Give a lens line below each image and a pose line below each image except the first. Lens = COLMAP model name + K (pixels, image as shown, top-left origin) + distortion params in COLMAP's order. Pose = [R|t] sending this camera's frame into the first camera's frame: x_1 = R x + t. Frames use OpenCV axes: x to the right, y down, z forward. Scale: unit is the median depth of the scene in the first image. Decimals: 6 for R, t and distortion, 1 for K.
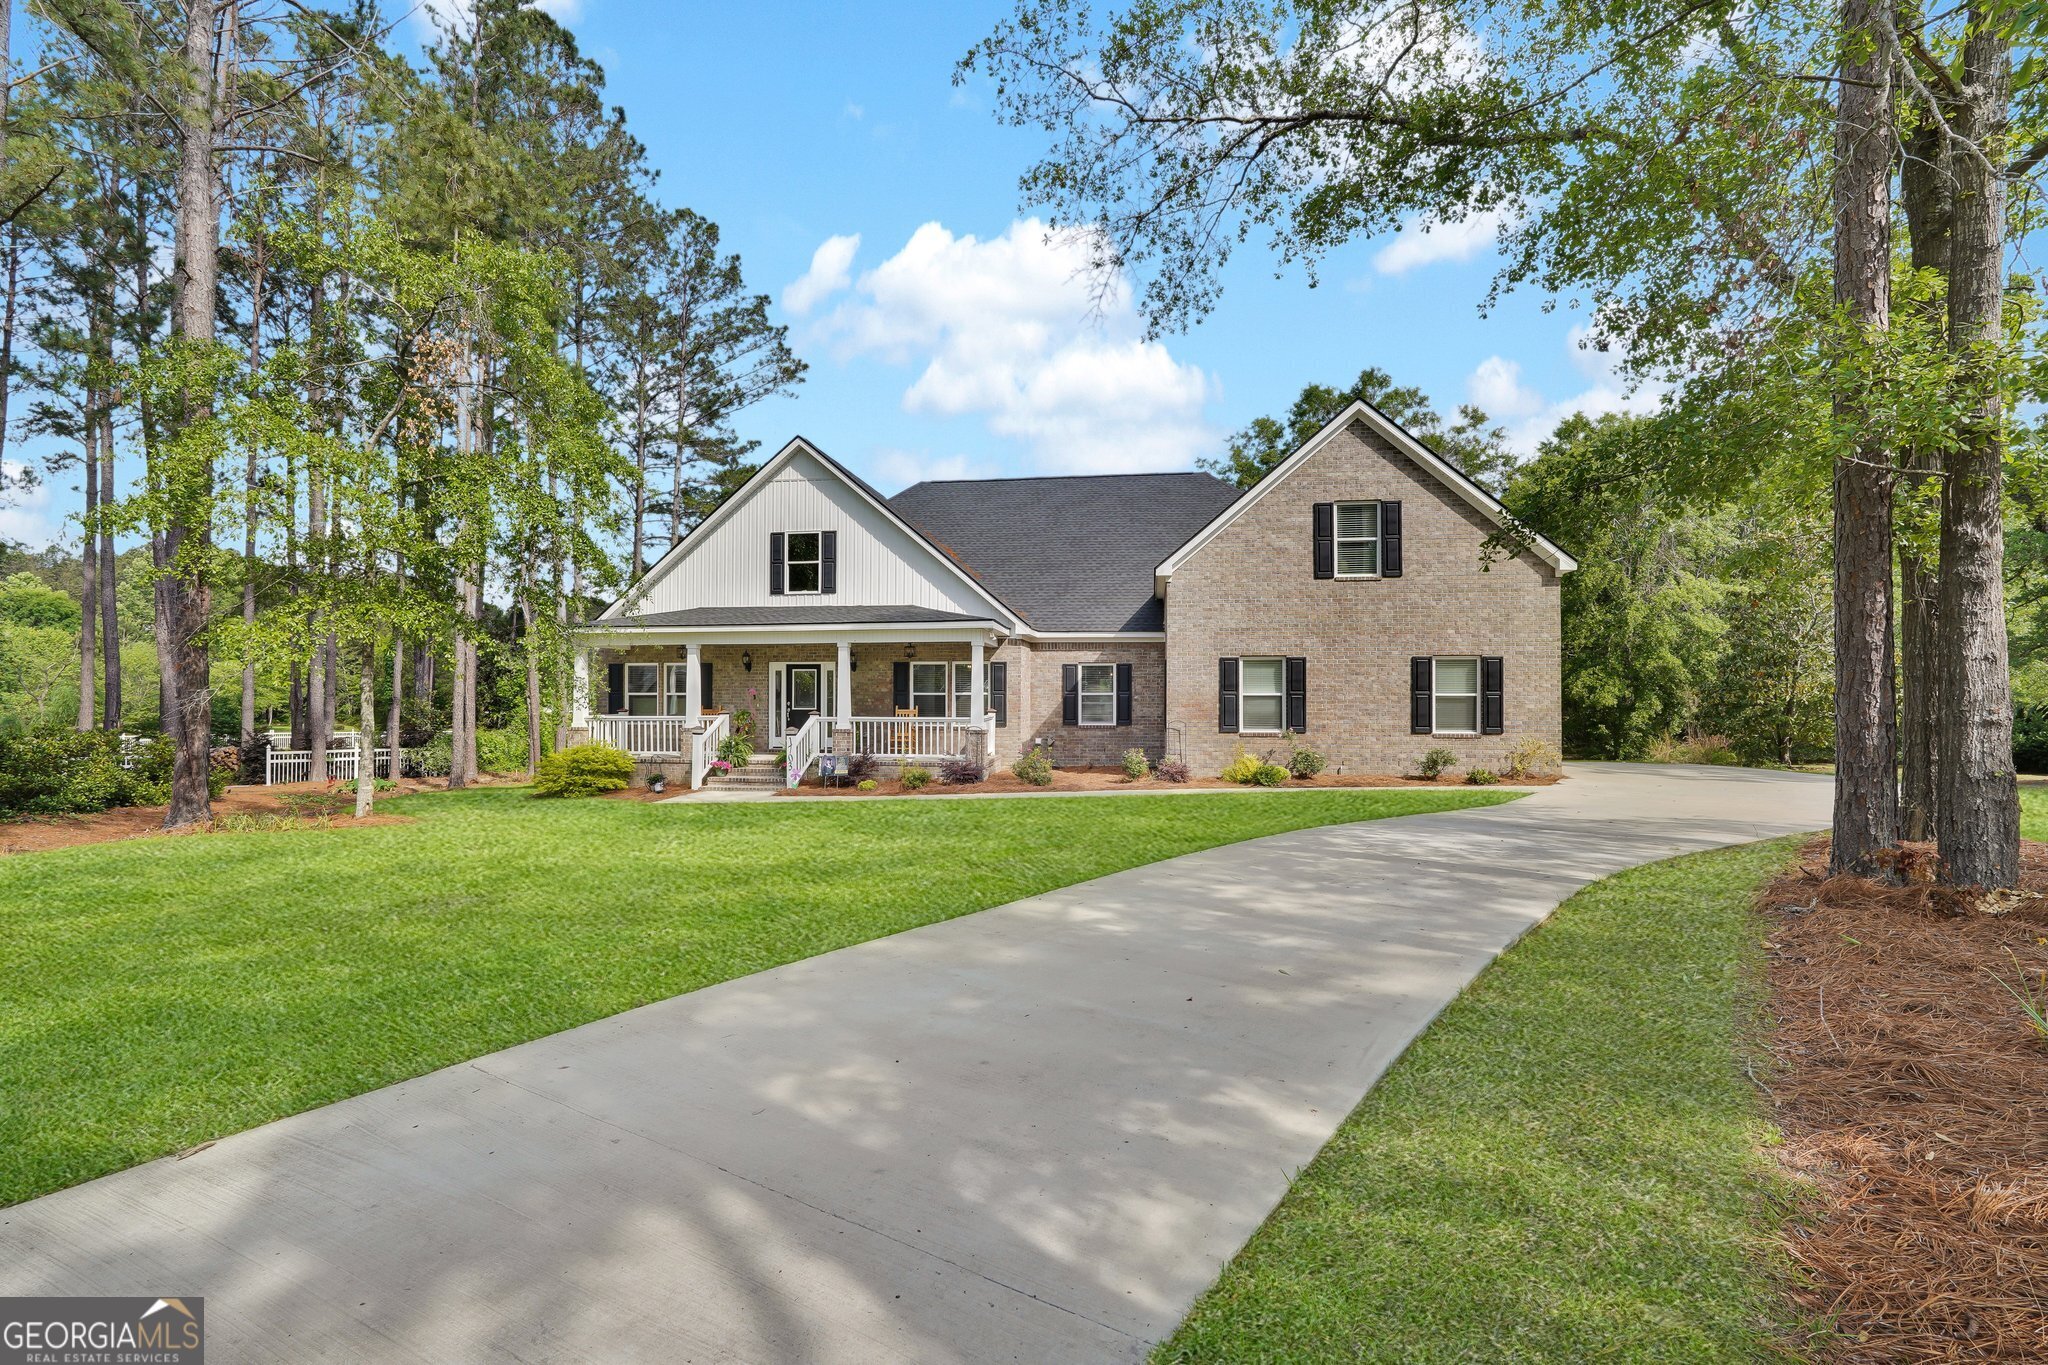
lens RADIAL K [[938.4, 0, 1016.8], [0, 938.4, 699.1], [0, 0, 1]] dist [-0.013024, 0.008877]
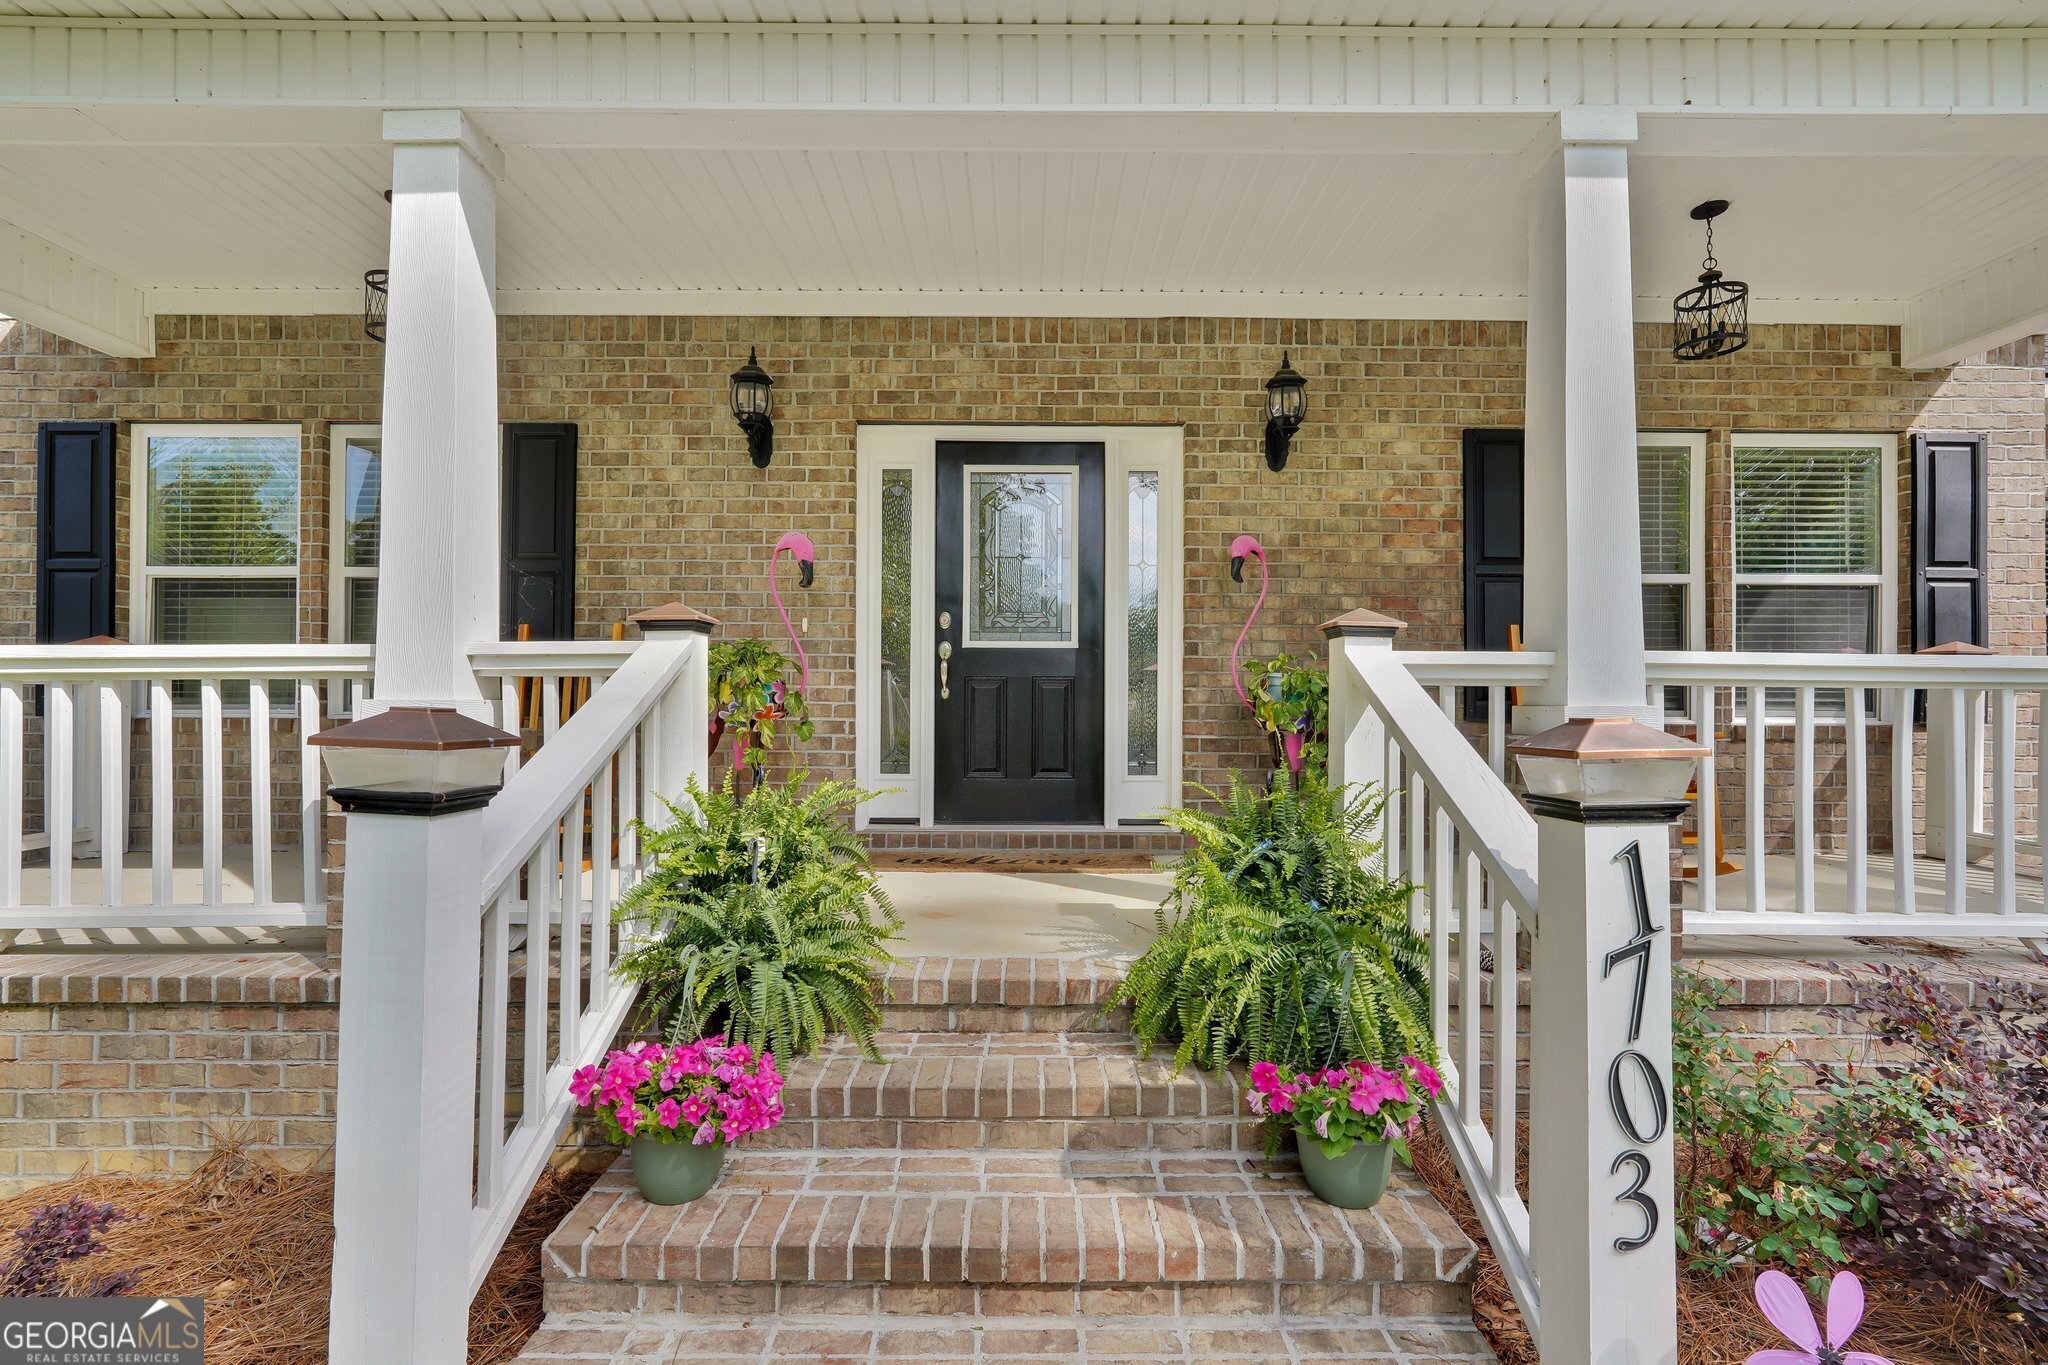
lens RADIAL K [[938.4, 0, 1015.4], [0, 938.4, 695.3], [0, 0, 1]] dist [-0.013024, 0.008877]
pose [[0.990016, 0.004819, 0.140872, -0.271265], [-0.002773, 0.999888, -0.014722, 0.026220], [-0.140927, 0.014184, 0.989918, 0.822327]]
